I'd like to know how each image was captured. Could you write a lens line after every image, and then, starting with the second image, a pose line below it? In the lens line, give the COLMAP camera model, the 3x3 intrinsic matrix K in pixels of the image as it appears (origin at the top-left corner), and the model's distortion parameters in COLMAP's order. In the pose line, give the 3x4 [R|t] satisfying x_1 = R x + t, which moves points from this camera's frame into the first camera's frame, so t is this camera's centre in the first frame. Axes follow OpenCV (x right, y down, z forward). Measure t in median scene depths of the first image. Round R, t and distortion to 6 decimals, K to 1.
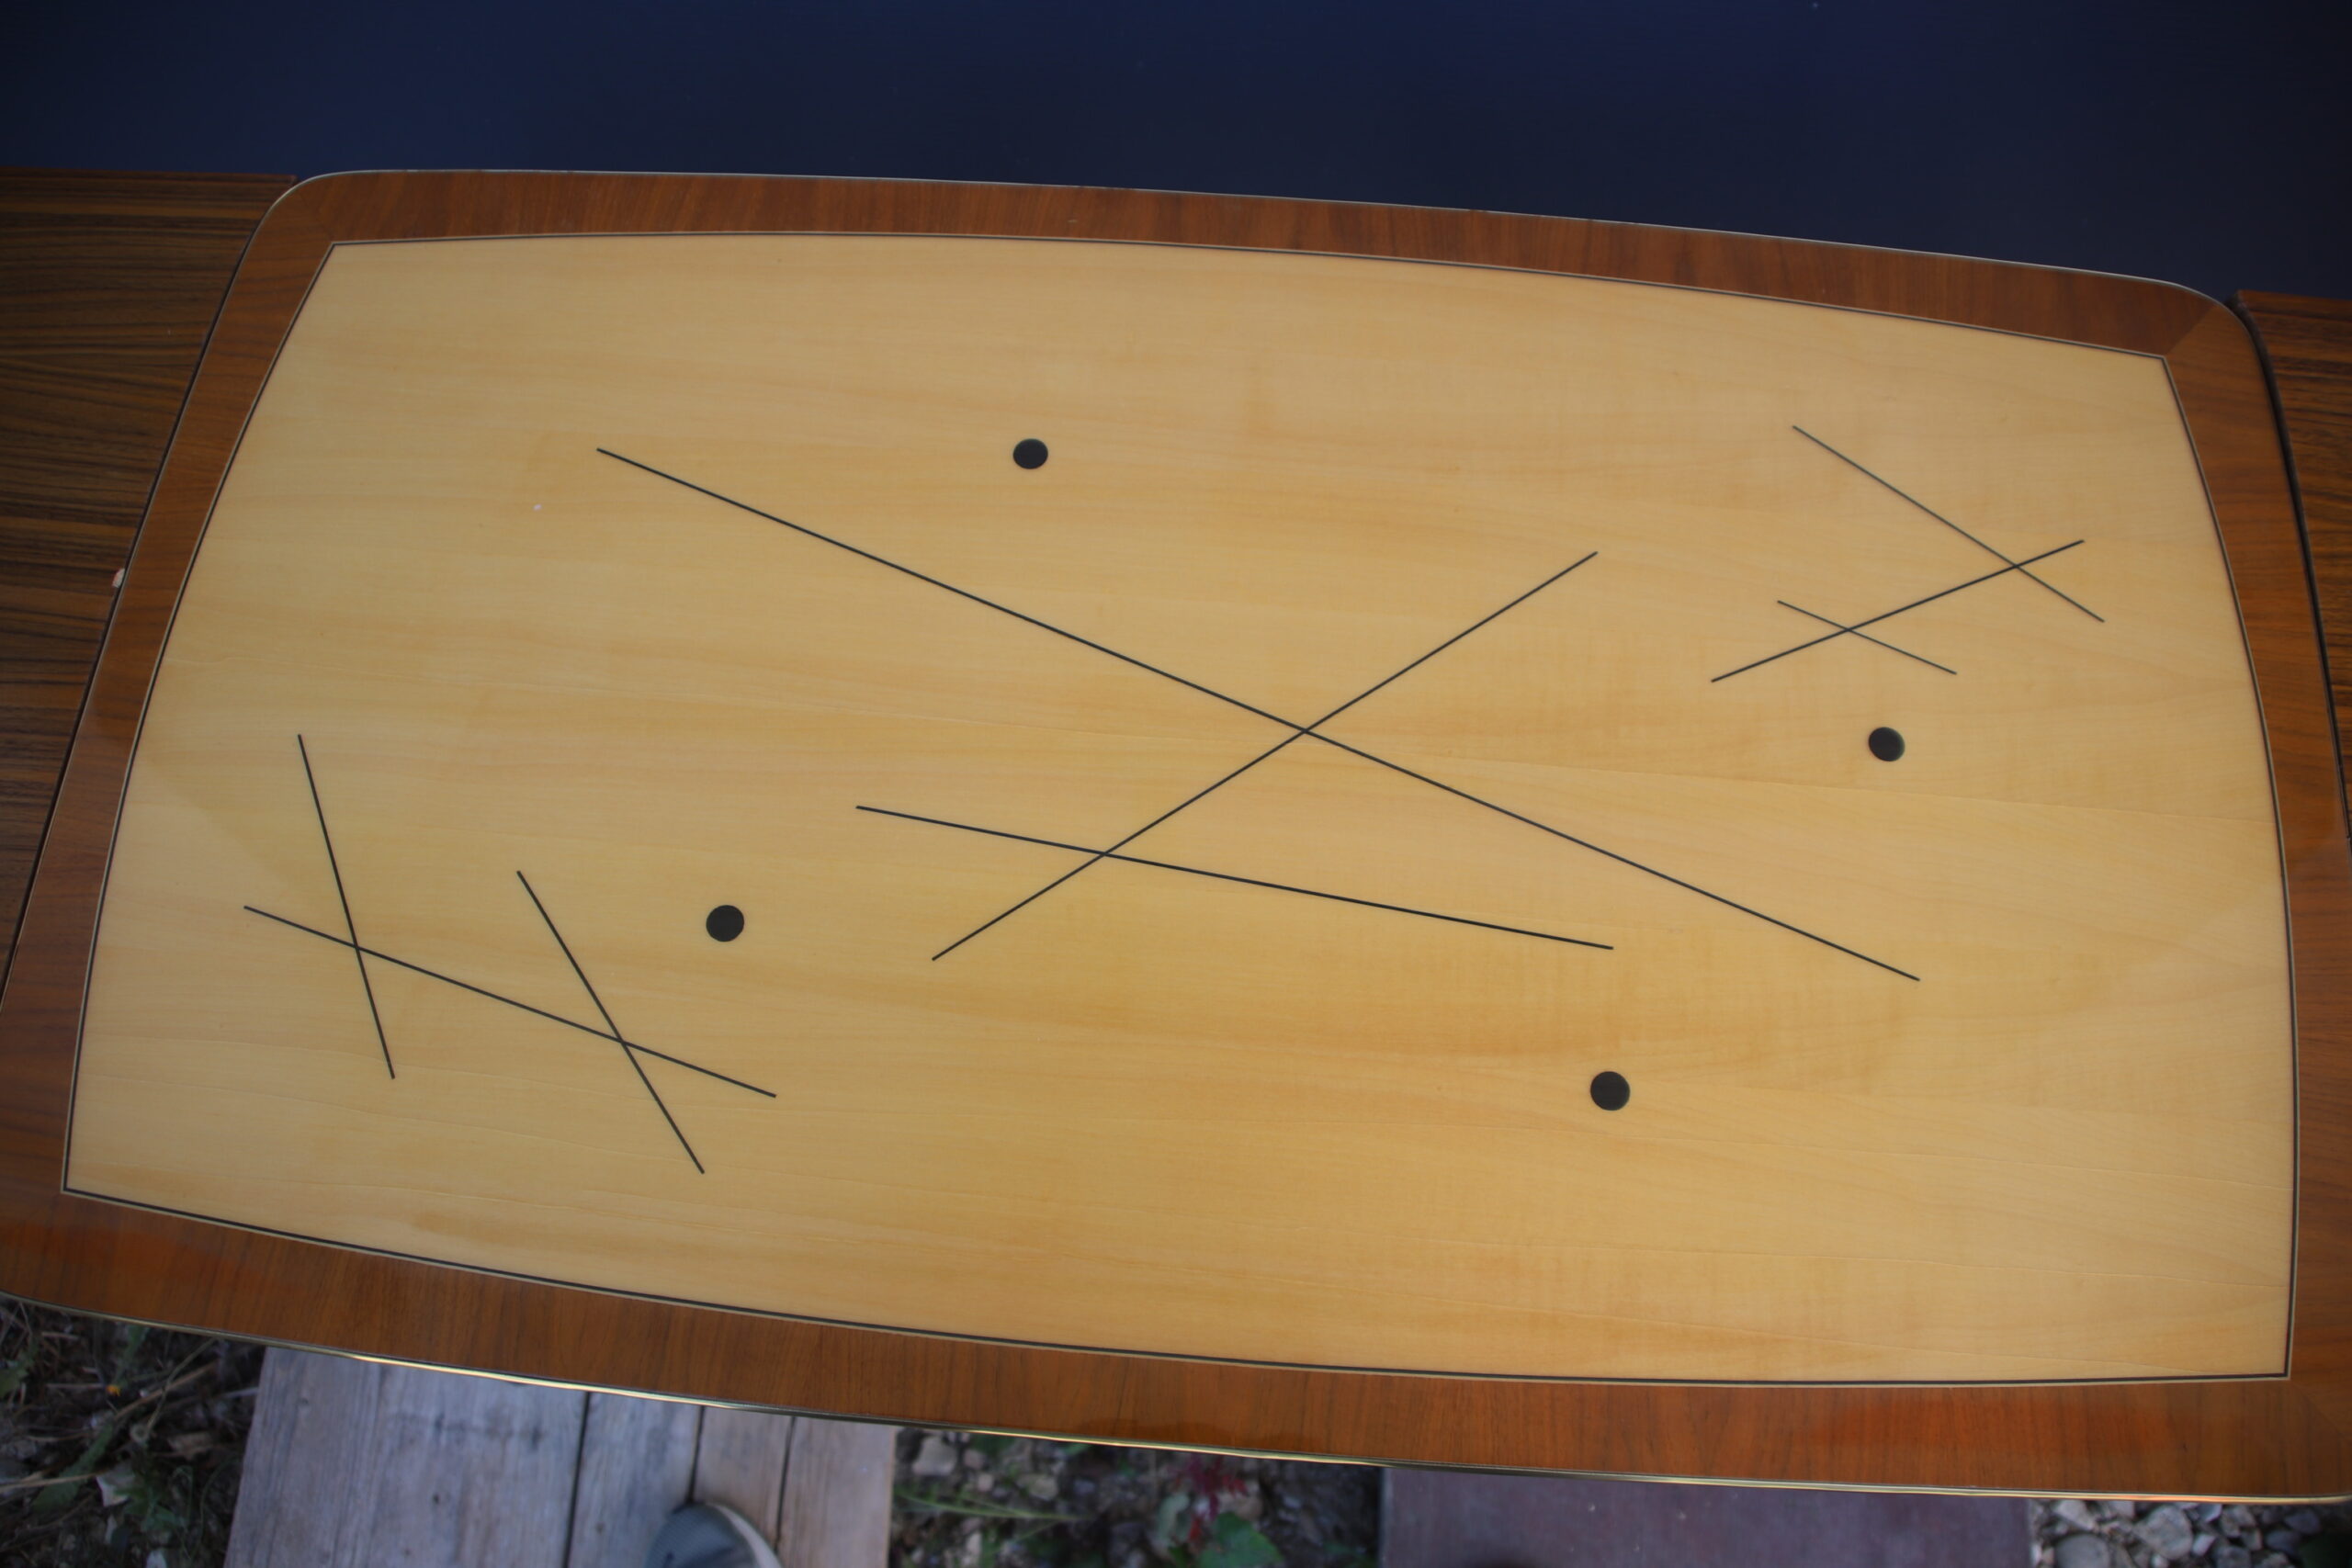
lens RADIAL K [[1891.0, 0, 1176.0], [0, 1891.0, 784.0], [0, 0, 1]] dist [-0.155955, 0.124555]
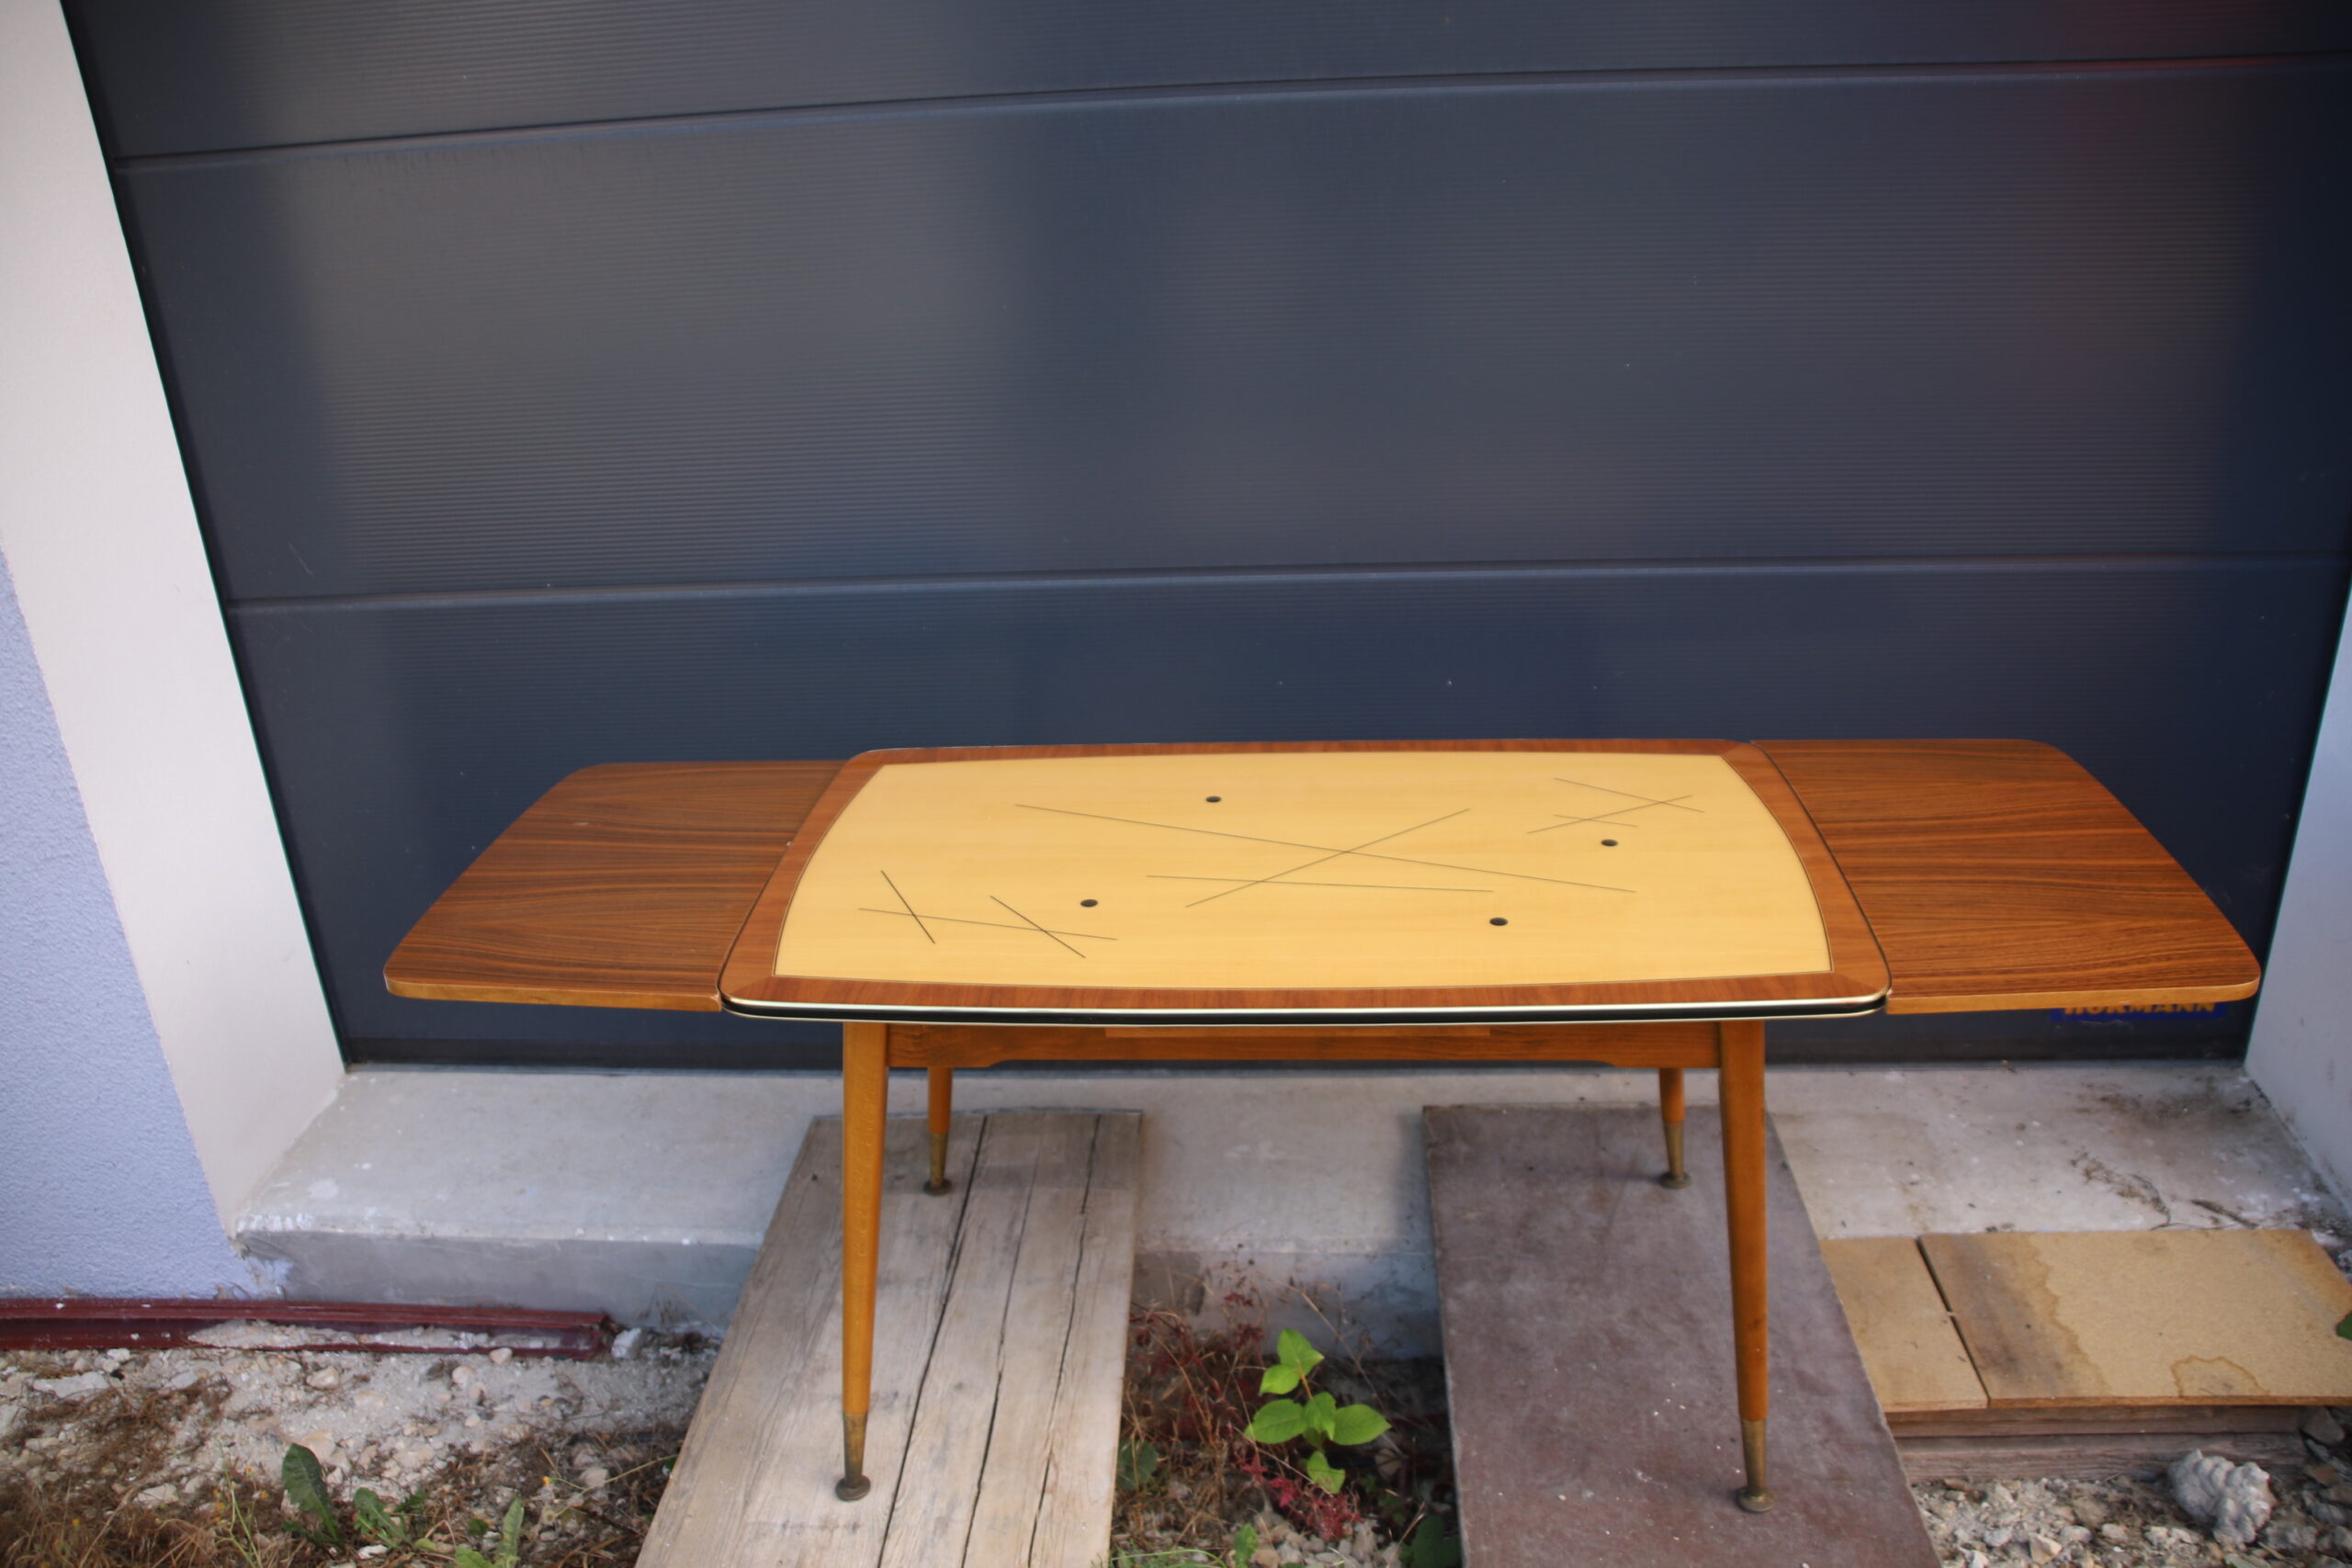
lens RADIAL K [[1891.0, 0, 1176.0], [0, 1891.0, 784.0], [0, 0, 1]] dist [-0.155955, 0.124555]
pose [[0.999550, -0.029996, 0.000555, -0.085827], [0.021260, 0.695132, -0.718568, 0.996850], [0.021168, 0.718256, 0.695456, -0.402548]]
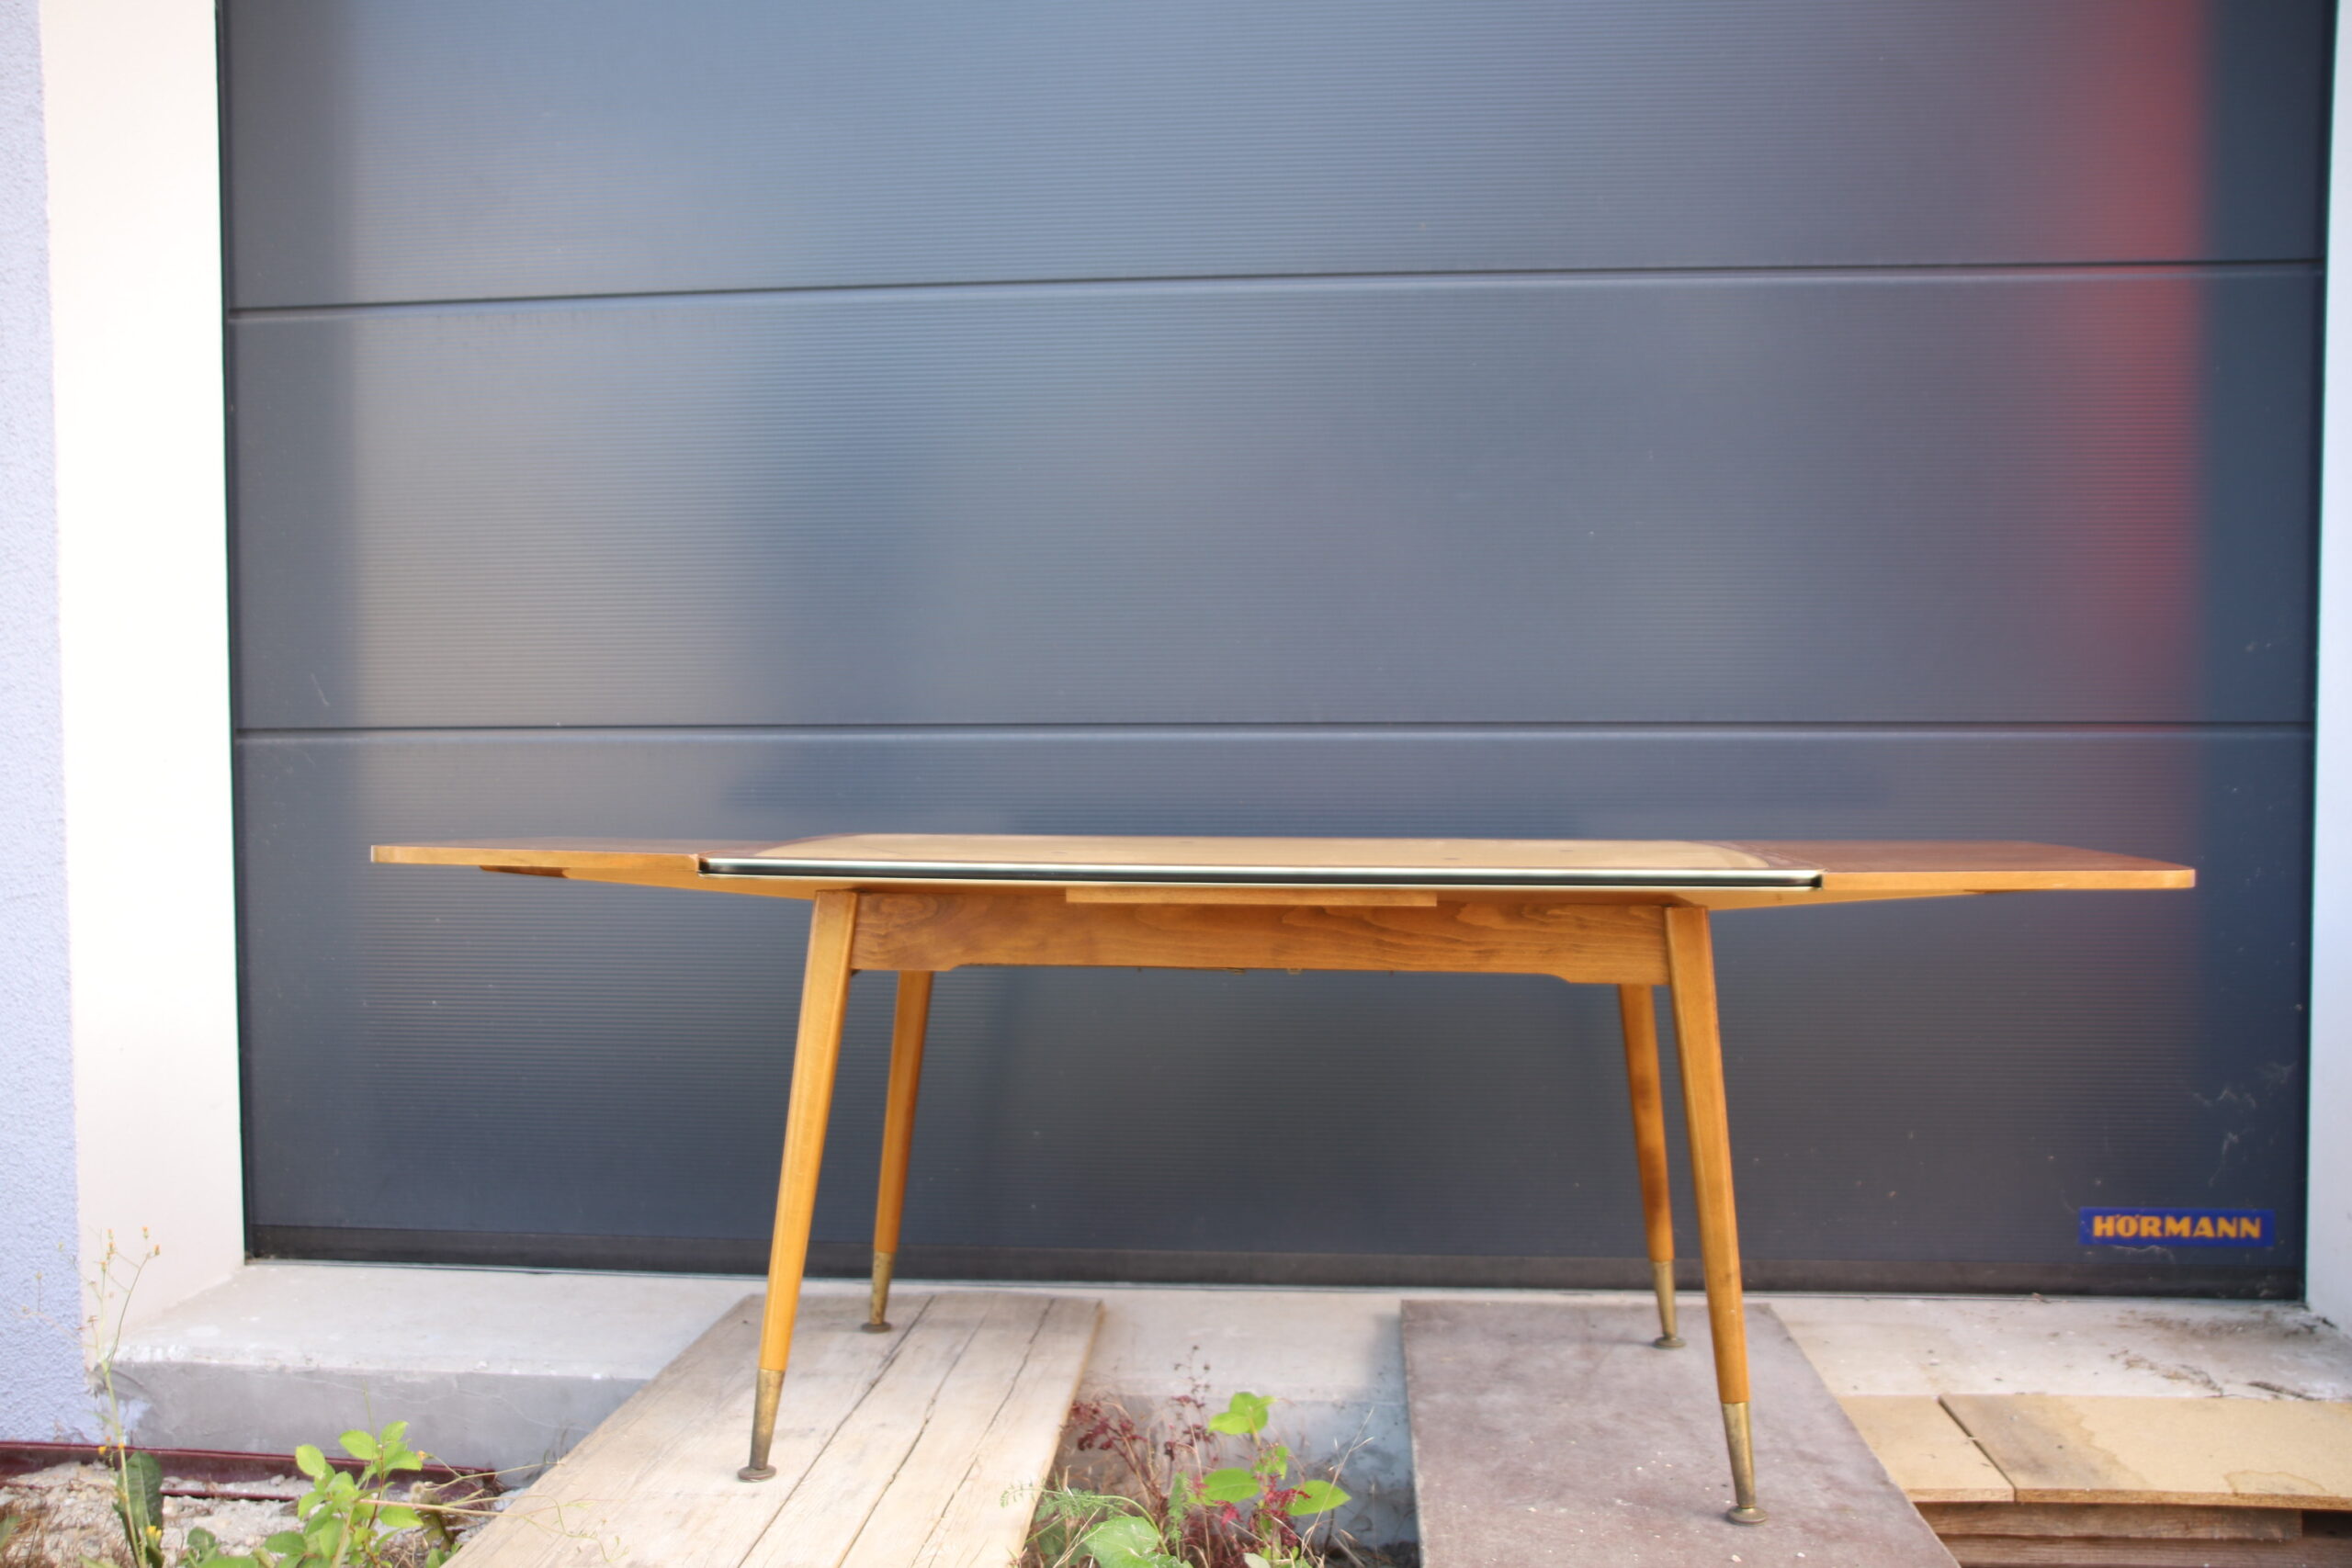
lens RADIAL K [[2119.9, 0, 1176.0], [0, 2119.9, 784.0], [0, 0, 1]] dist [-0.127313, 0.180815]
pose [[0.999841, 0.016912, -0.005694, -0.053517], [-0.011597, 0.373259, -0.927655, 1.542476], [-0.013563, 0.927573, 0.373396, -0.022733]]
